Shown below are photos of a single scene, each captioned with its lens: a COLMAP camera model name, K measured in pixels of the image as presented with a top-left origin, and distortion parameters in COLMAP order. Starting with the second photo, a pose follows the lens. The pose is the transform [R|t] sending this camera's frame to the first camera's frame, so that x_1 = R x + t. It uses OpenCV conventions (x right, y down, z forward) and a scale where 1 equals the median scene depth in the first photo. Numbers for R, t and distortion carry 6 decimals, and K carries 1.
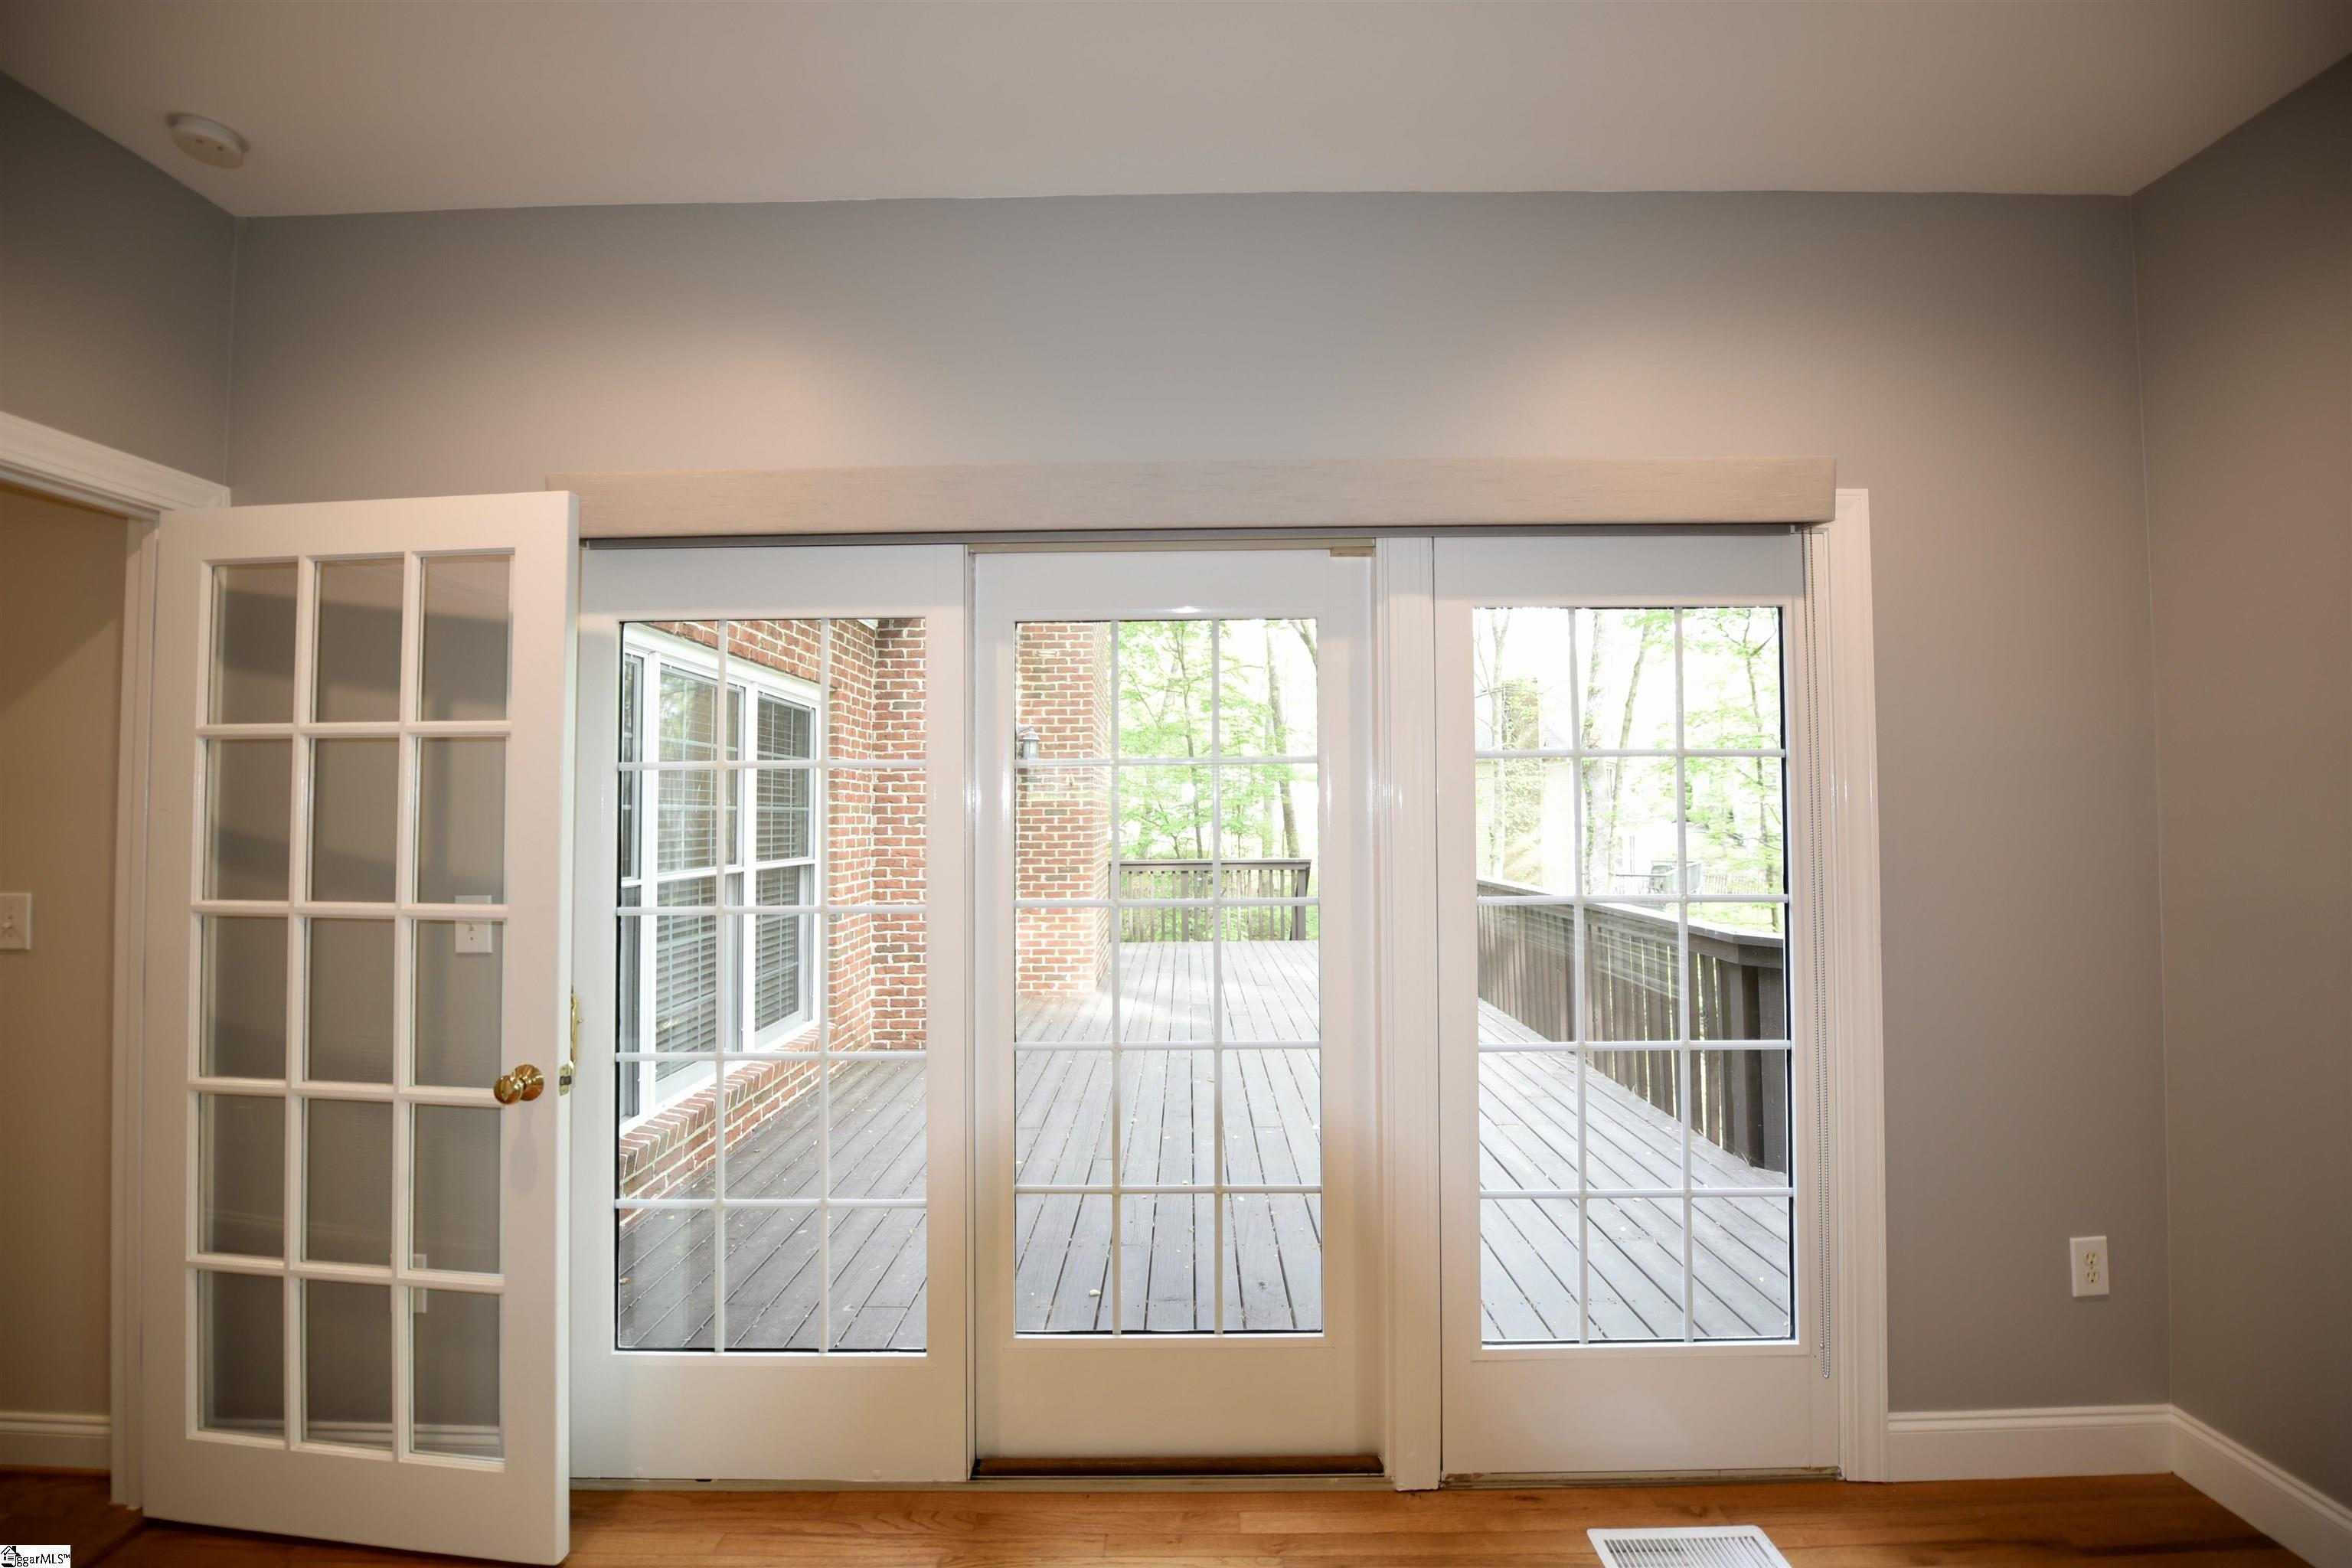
lens RADIAL K [[931.8, 0, 1176.0], [0, 931.8, 784.0], [0, 0, 1]] dist [-0.016047, -0.003275]
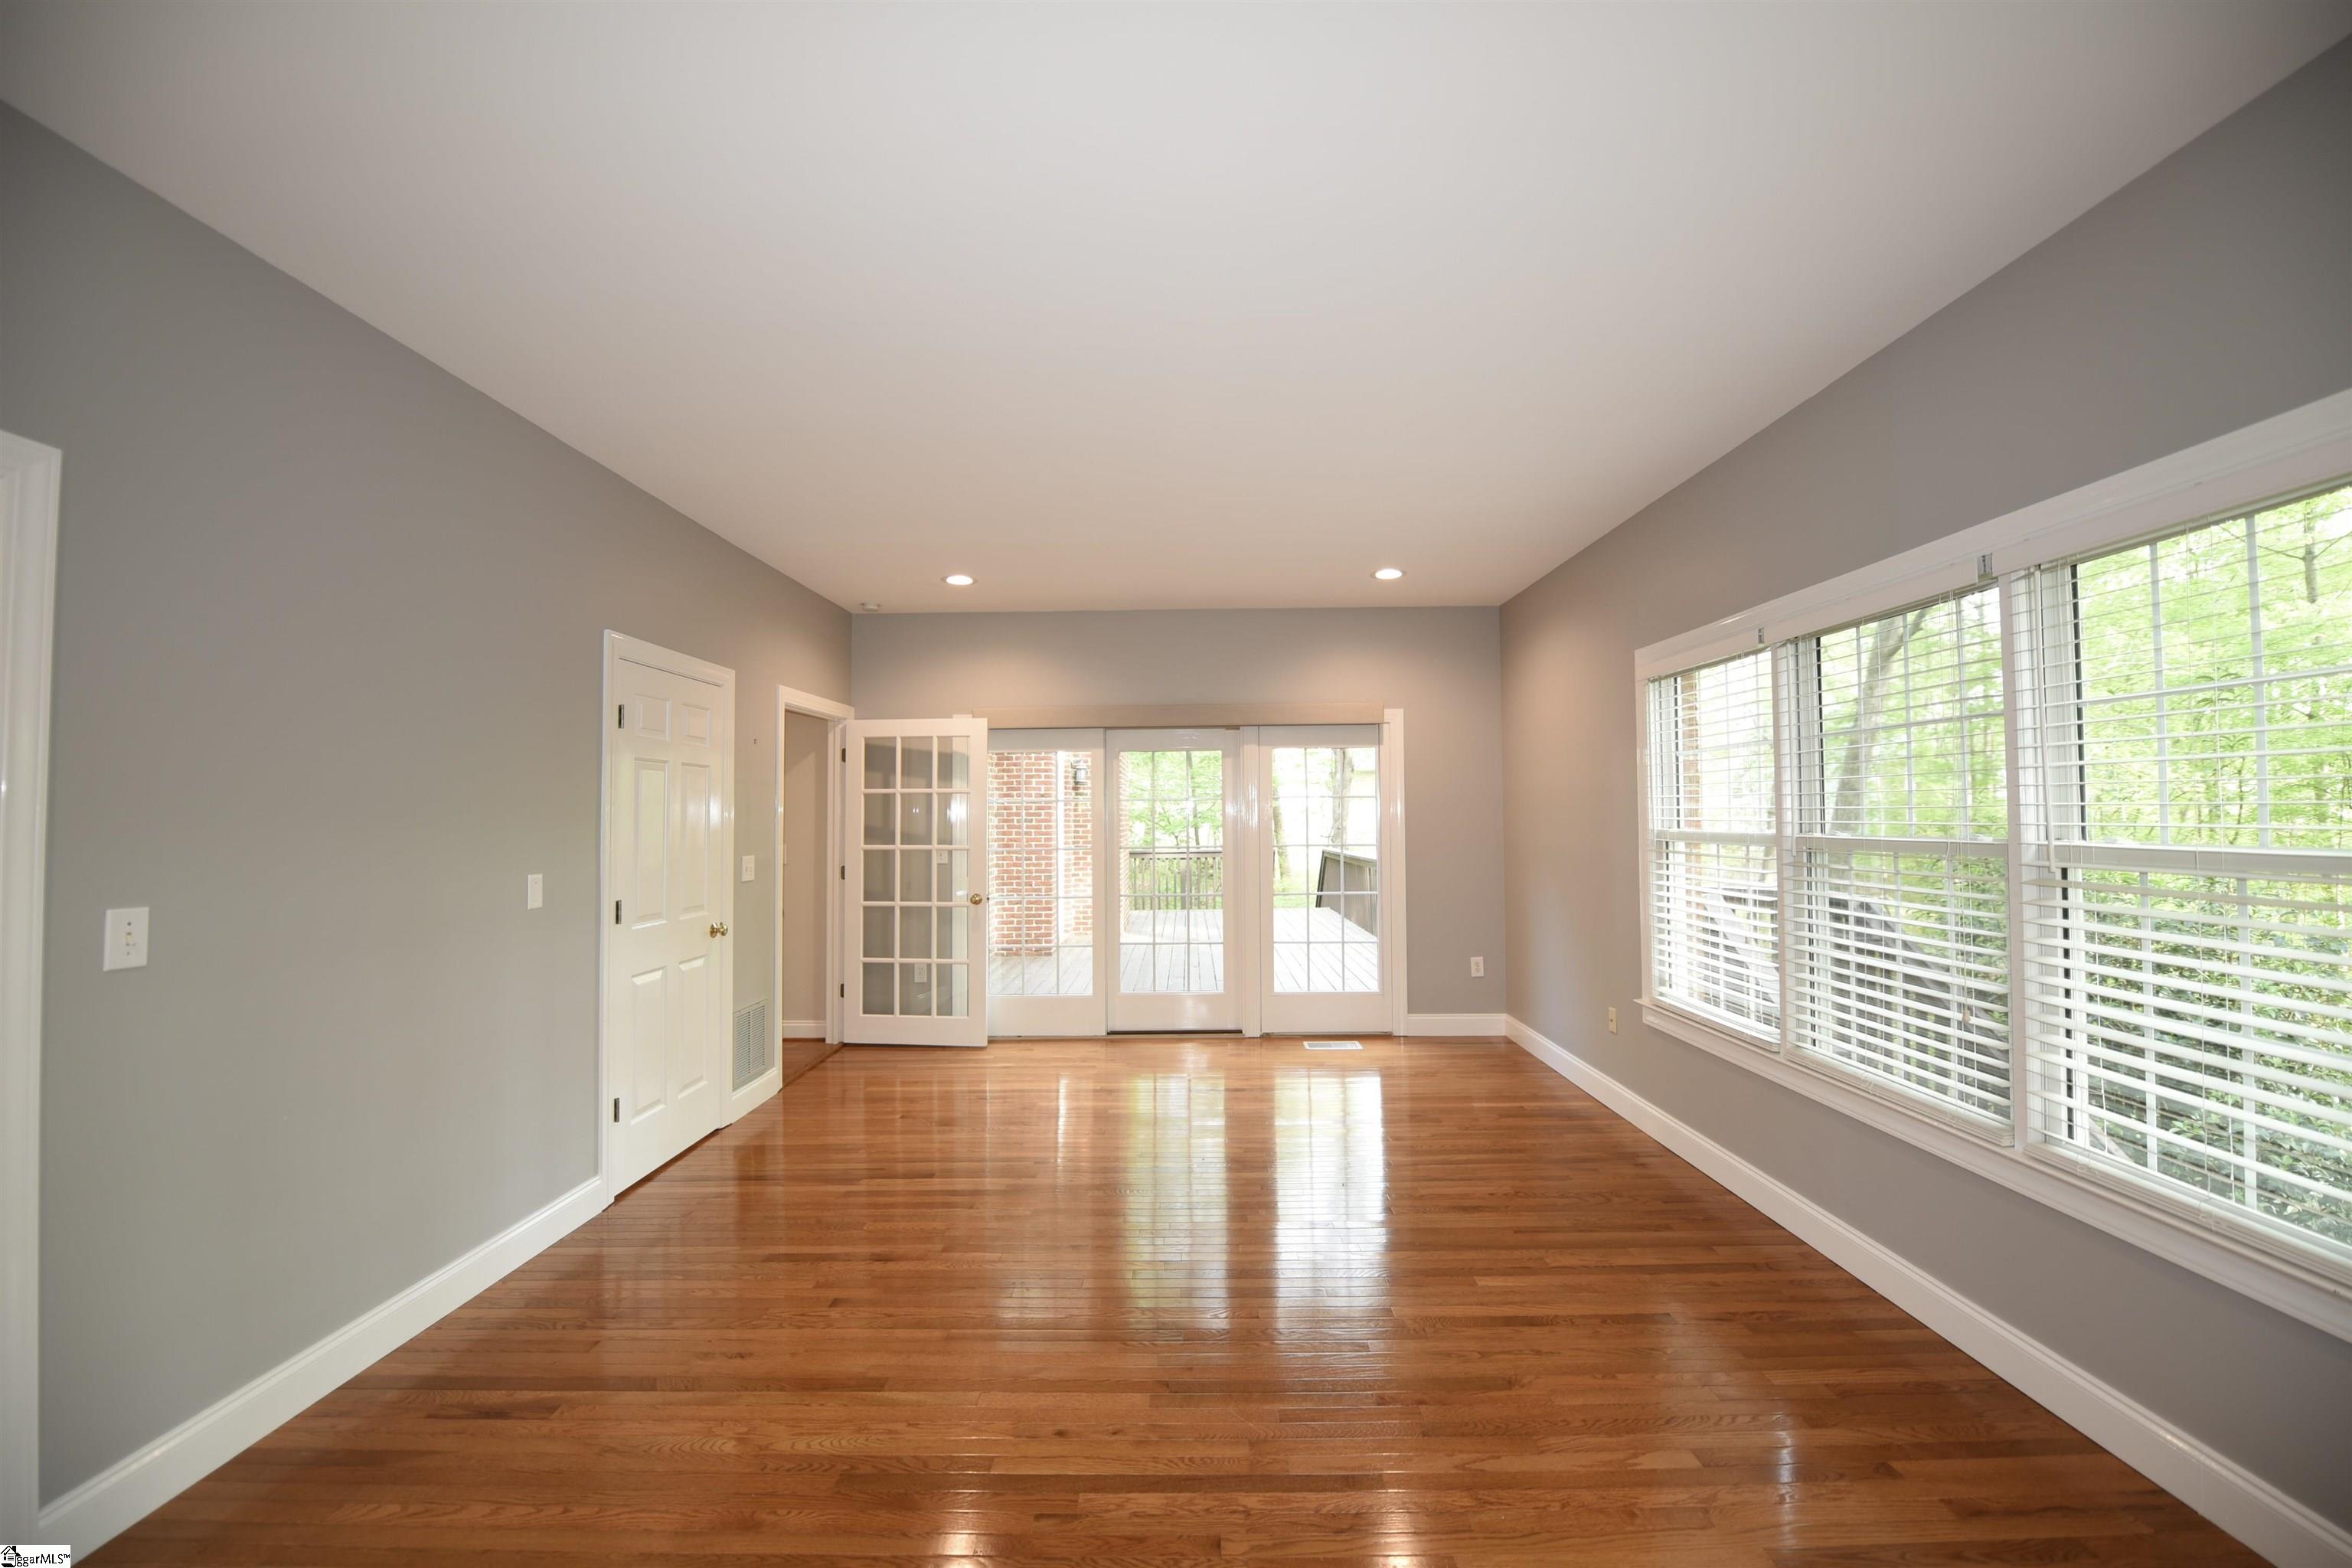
lens RADIAL K [[931.8, 0, 1176.0], [0, 931.8, 784.0], [0, 0, 1]] dist [-0.016047, -0.003275]
pose [[0.999997, -0.001130, -0.002289, 0.012771], [0.001126, 0.999998, -0.001648, -0.073723], [0.002291, 0.001646, 0.999996, -2.088364]]
